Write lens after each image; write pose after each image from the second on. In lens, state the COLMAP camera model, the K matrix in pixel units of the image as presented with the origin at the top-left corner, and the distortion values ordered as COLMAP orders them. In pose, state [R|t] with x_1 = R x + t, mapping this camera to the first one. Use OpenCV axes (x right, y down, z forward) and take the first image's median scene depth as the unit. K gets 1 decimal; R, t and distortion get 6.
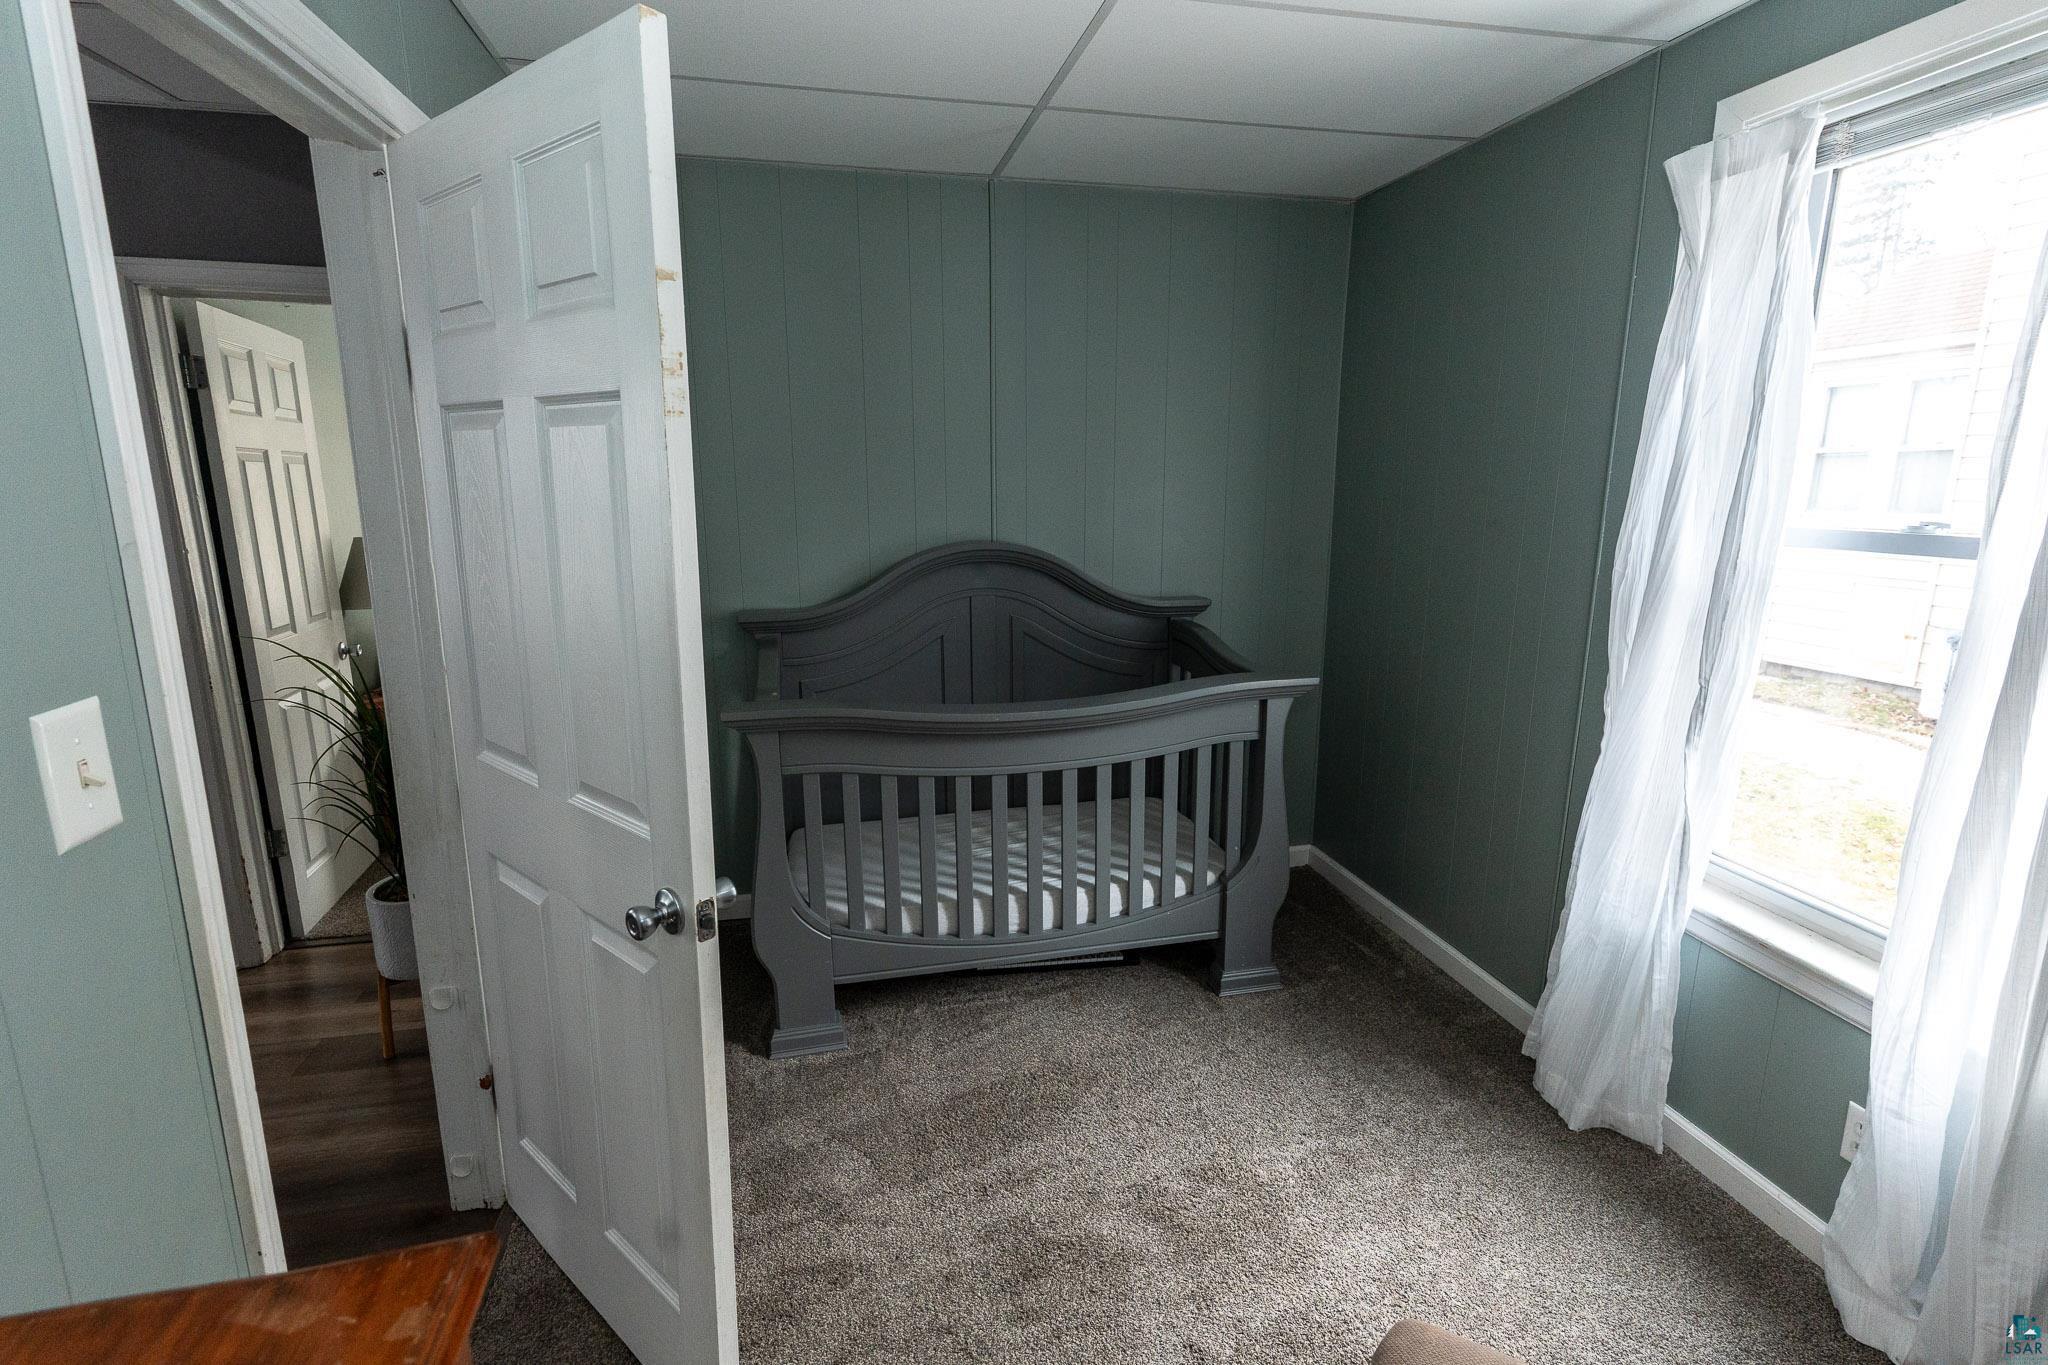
lens RADIAL K [[1061.6, 0, 1025.9], [0, 1061.6, 727.3], [0, 0, 1]] dist [0.001213, 0.000515]
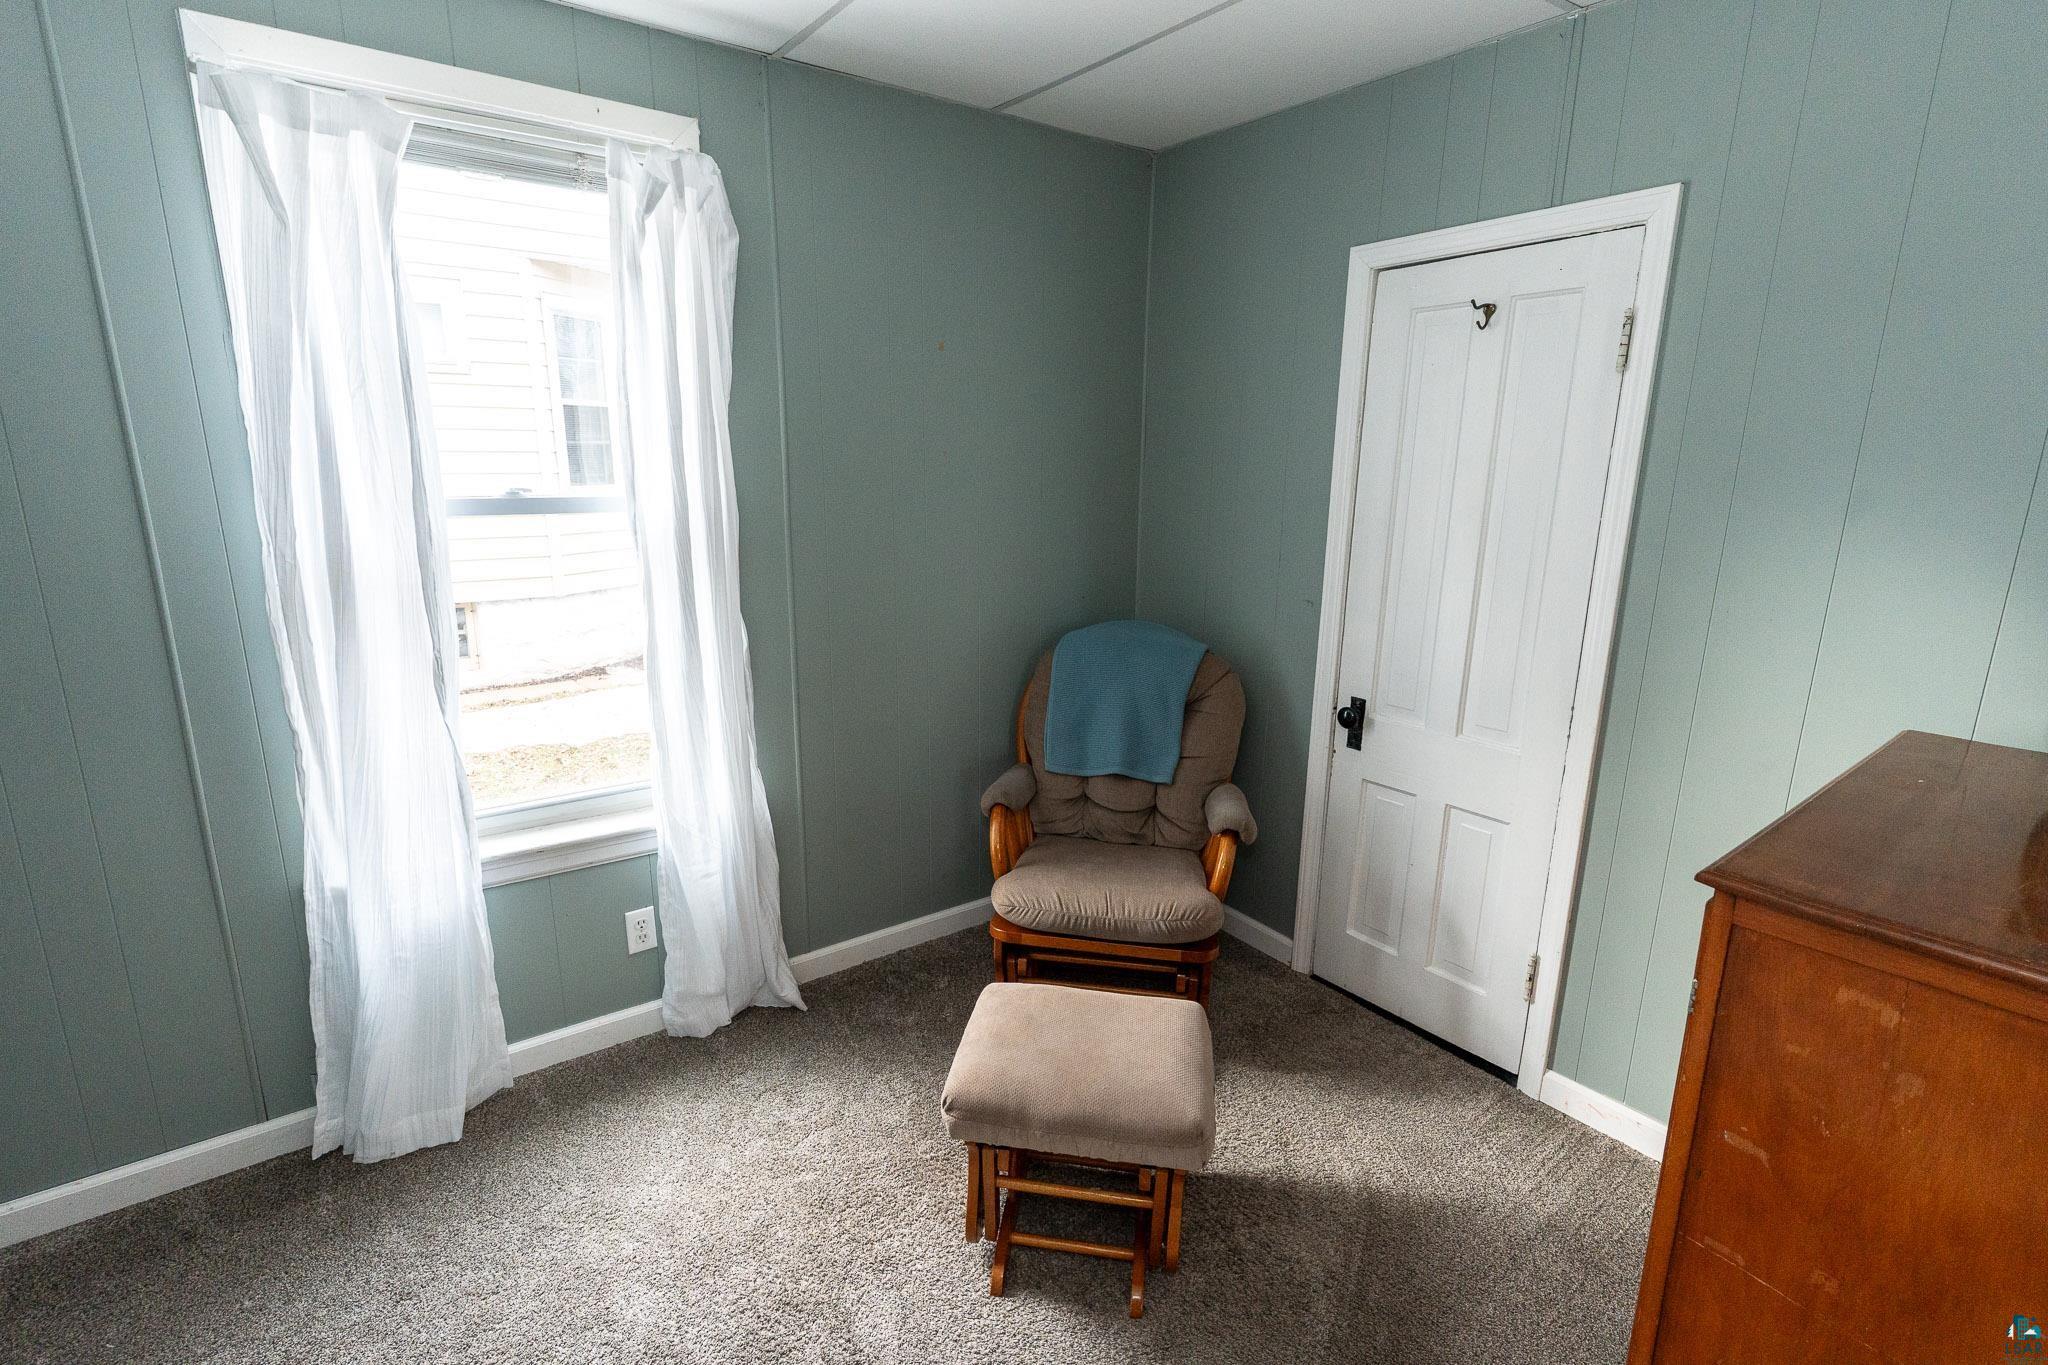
lens RADIAL K [[966.8, 0, 1024.0], [0, 966.8, 682.5], [0, 0, 1]] dist [-0.000134, 0.000331]
pose [[-0.432661, -0.211972, 0.876283, -0.444901], [0.199718, 0.925283, 0.322434, -0.212599], [-0.879157, 0.314514, -0.357999, 0.883031]]
